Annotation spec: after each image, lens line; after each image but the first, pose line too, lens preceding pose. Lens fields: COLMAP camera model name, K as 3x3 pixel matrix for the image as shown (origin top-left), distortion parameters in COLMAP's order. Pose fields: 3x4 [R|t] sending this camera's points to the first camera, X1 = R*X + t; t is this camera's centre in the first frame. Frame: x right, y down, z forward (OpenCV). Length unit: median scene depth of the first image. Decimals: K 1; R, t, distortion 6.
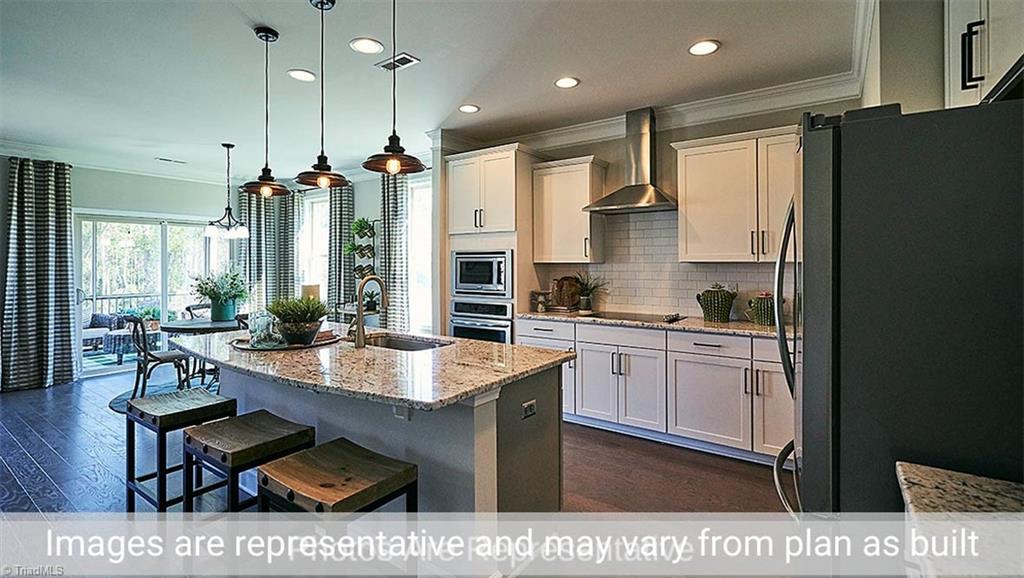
lens RADIAL K [[456.2, 0, 511.6], [0, 456.2, 264.3], [0, 0, 1]] dist [-0.003337, -0.000434]
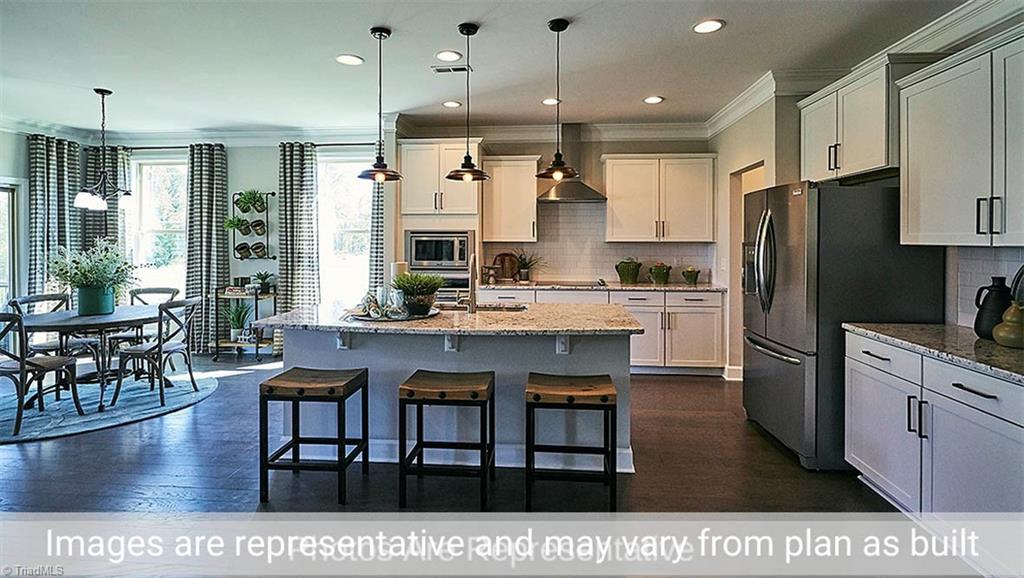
lens RADIAL K [[487.5, 0, 512.0], [0, 487.5, 241.3], [0, 0, 1]] dist [0.000491, 0.000137]
pose [[0.864380, 0.002209, 0.502834, -0.441847], [-0.002367, 0.999997, -0.000326, -0.003131], [-0.502833, -0.000909, 0.864383, -0.087286]]
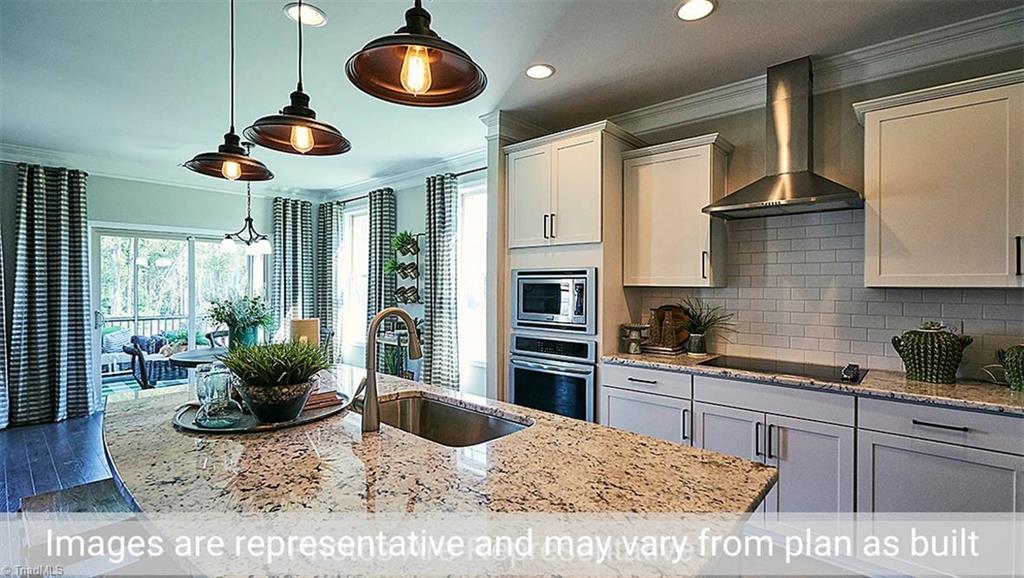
lens RADIAL K [[454.7, 0, 512.0], [0, 454.7, 289.0], [0, 0, 1]] dist [-0.000279, 0.000002]
pose [[0.994118, 0.007240, -0.108056, -0.044635], [-0.006444, 0.999950, 0.007710, -0.002695], [0.108106, -0.006968, 0.994115, 0.217968]]
